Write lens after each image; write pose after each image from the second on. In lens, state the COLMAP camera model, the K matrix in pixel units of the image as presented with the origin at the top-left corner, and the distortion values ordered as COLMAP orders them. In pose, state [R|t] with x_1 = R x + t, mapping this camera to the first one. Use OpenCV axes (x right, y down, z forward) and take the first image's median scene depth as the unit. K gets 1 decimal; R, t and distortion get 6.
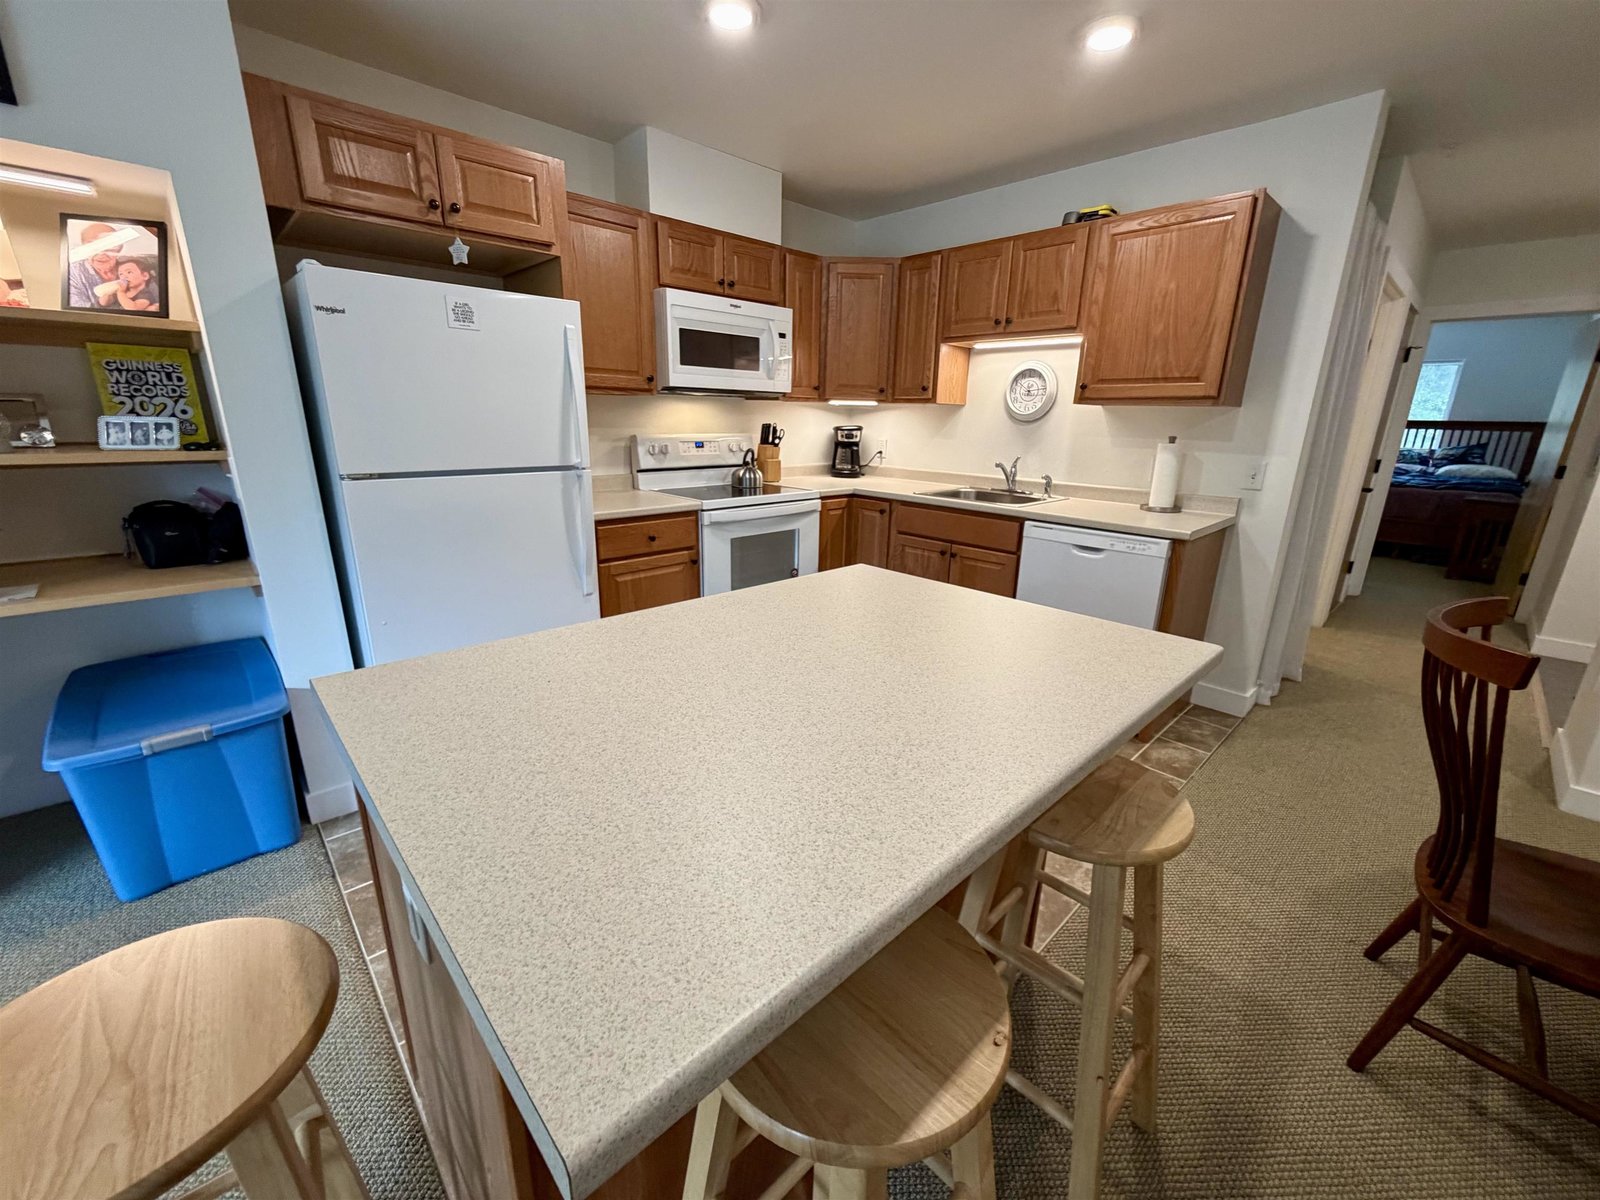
lens RADIAL K [[637.5, 0, 801.9], [0, 637.5, 598.8], [0, 0, 1]] dist [0.000648, -0.000317]
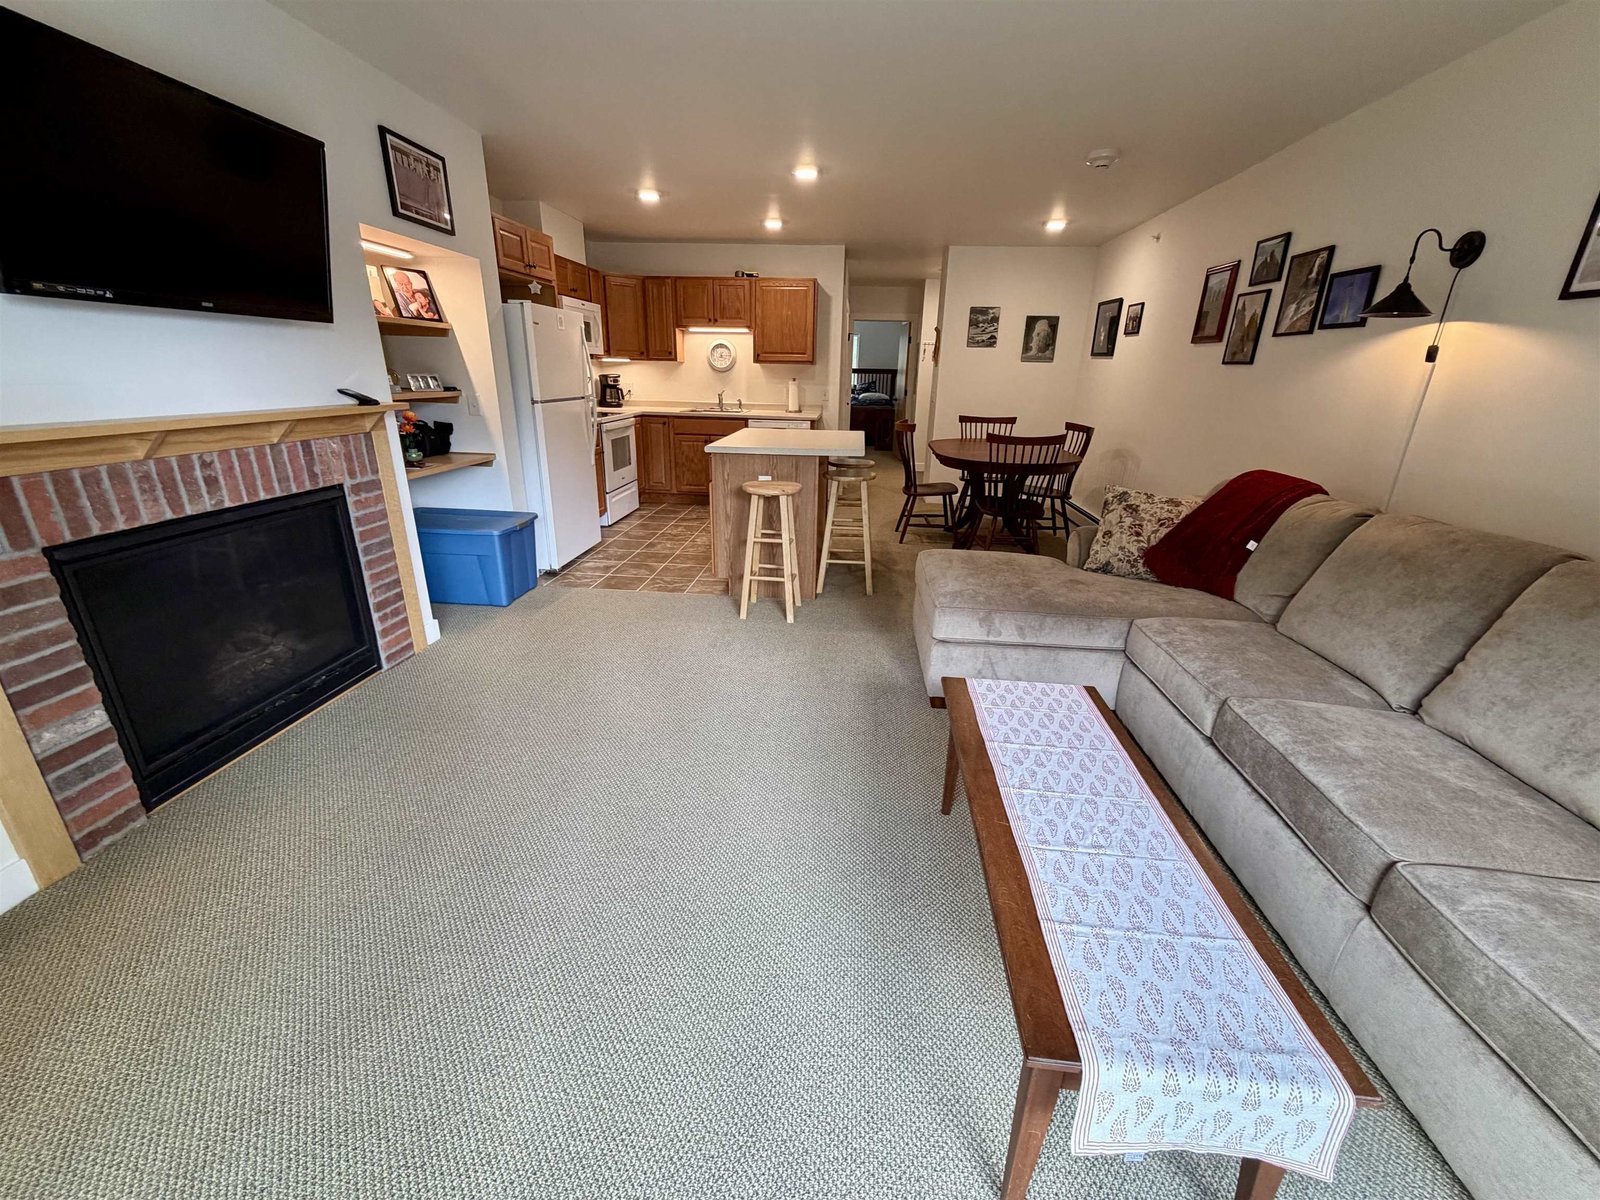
lens RADIAL K [[637.5, 0, 801.9], [0, 637.5, 599.6], [0, 0, 1]] dist [0.000648, -0.000317]
pose [[0.752672, -0.226790, 0.618102, -0.932393], [0.177375, 0.973938, 0.141358, 0.187323], [-0.634052, 0.003240, 0.773283, -0.732299]]
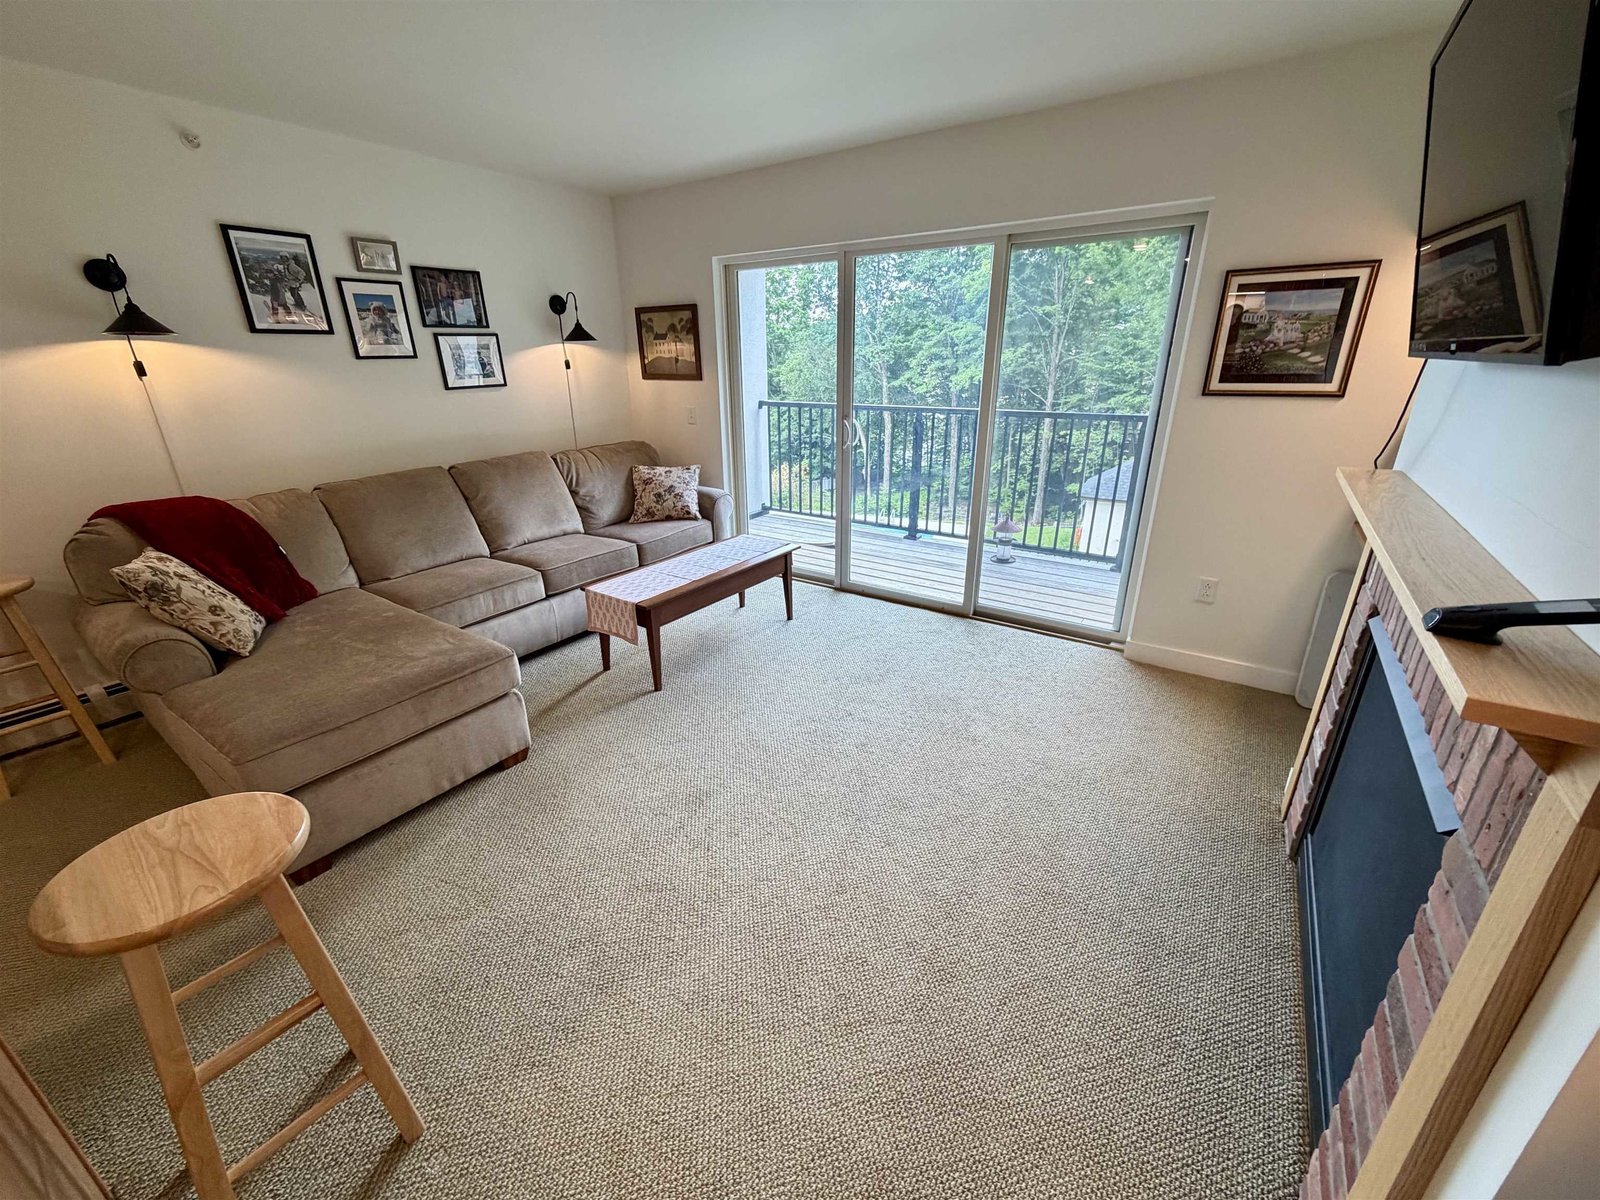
lens RADIAL K [[637.5, 0, 800.3], [0, 637.5, 598.6], [0, 0, 1]] dist [0.000648, -0.000317]
pose [[-0.978432, 0.062335, -0.196941, -0.473671], [-0.068849, 0.800464, 0.595413, -0.194409], [0.194759, 0.596130, -0.778908, 0.441645]]
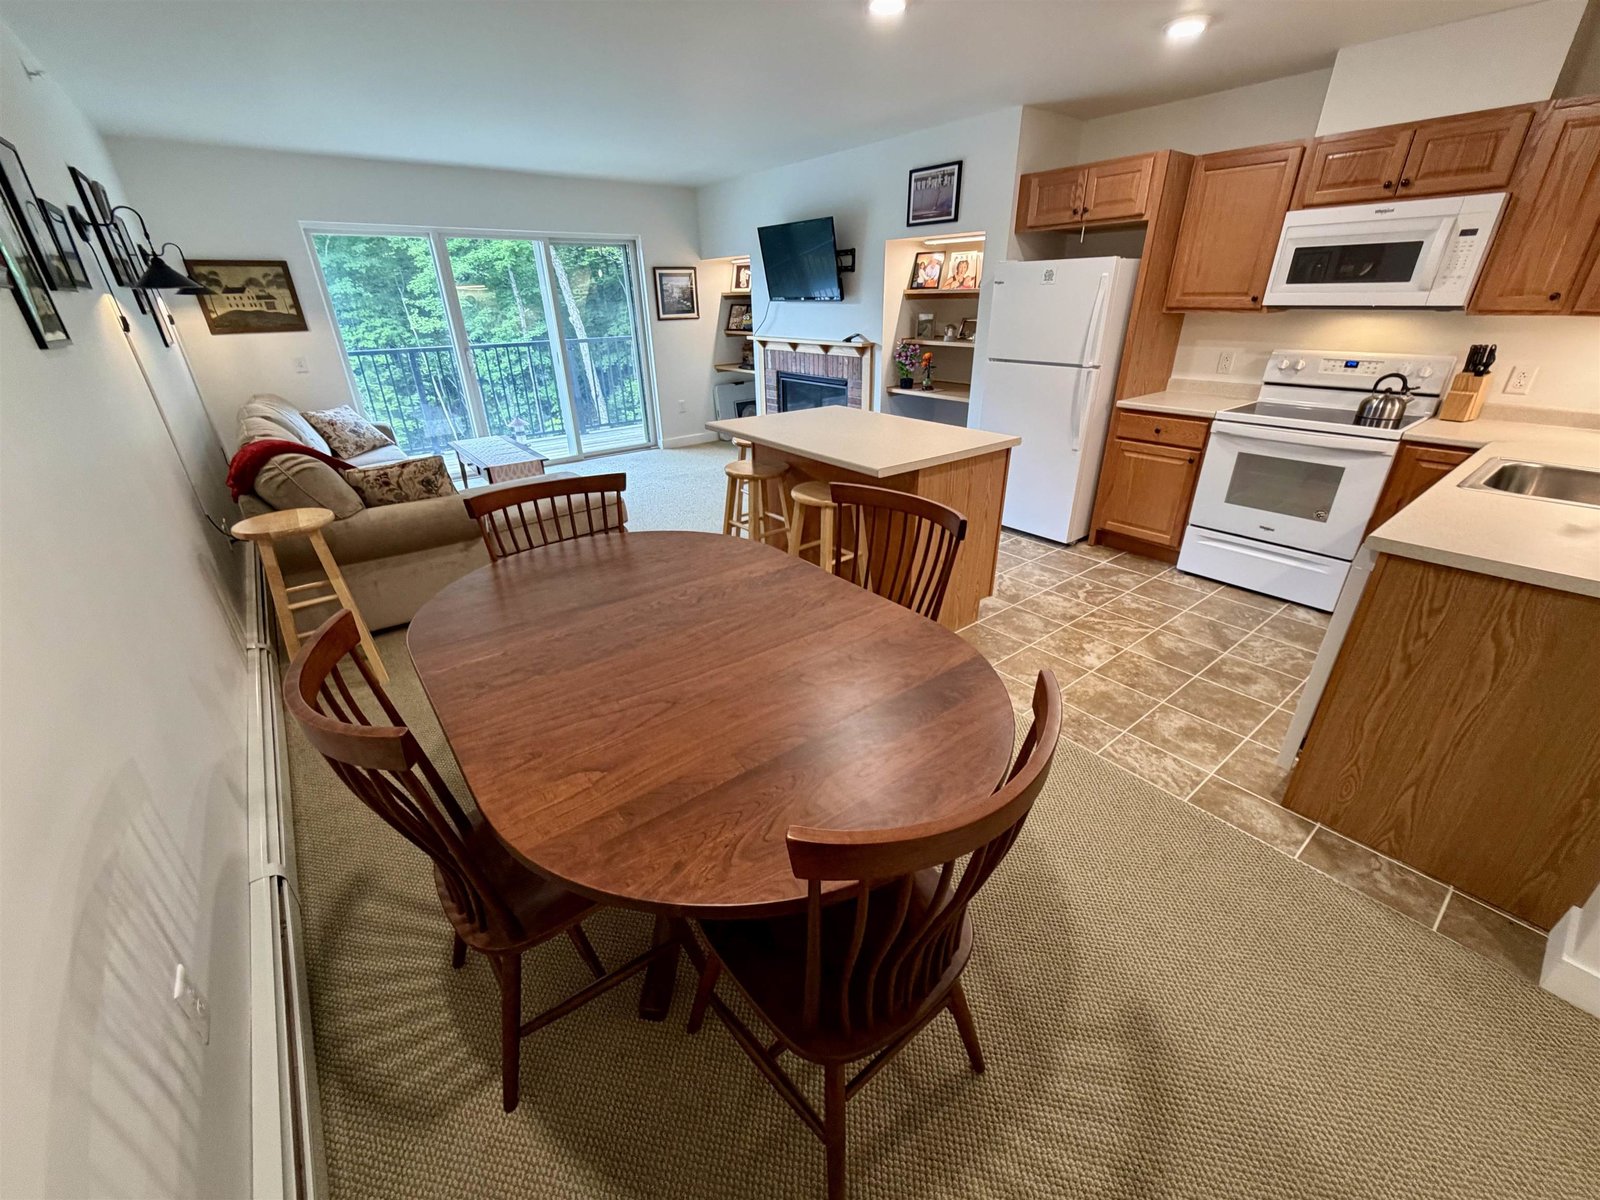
lens RADIAL K [[637.5, 0, 802.2], [0, 637.5, 599.0], [0, 0, 1]] dist [0.000648, -0.000317]
pose [[-0.091041, 0.411067, -0.907048, 1.066953], [-0.265722, 0.867779, 0.419942, -0.138720], [0.959741, 0.279255, 0.030226, 0.328343]]
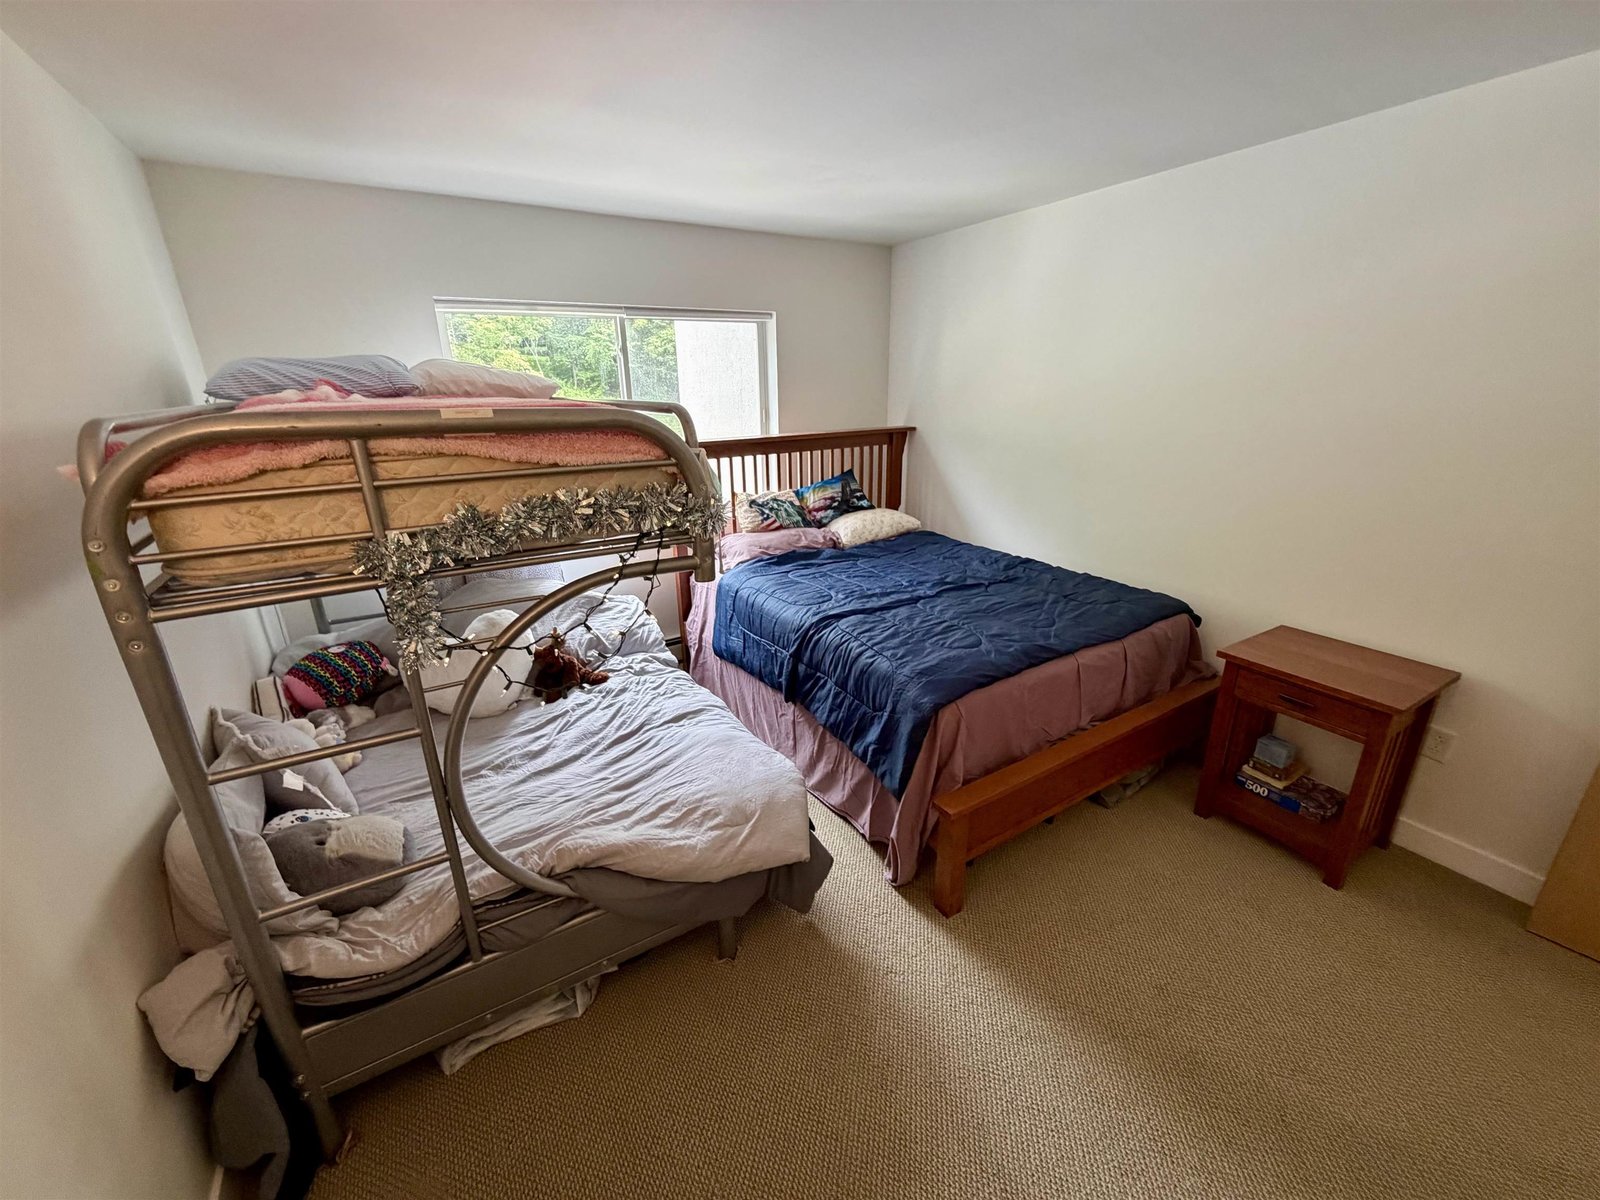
lens RADIAL K [[637.5, 0, 805.9], [0, 637.5, 600.9], [0, 0, 1]] dist [0.000648, -0.000317]
pose [[0.202246, -0.343062, 0.917281, 1.234129], [0.292811, 0.914974, 0.277639, -0.733504], [-0.934536, 0.212439, 0.285502, 2.169458]]
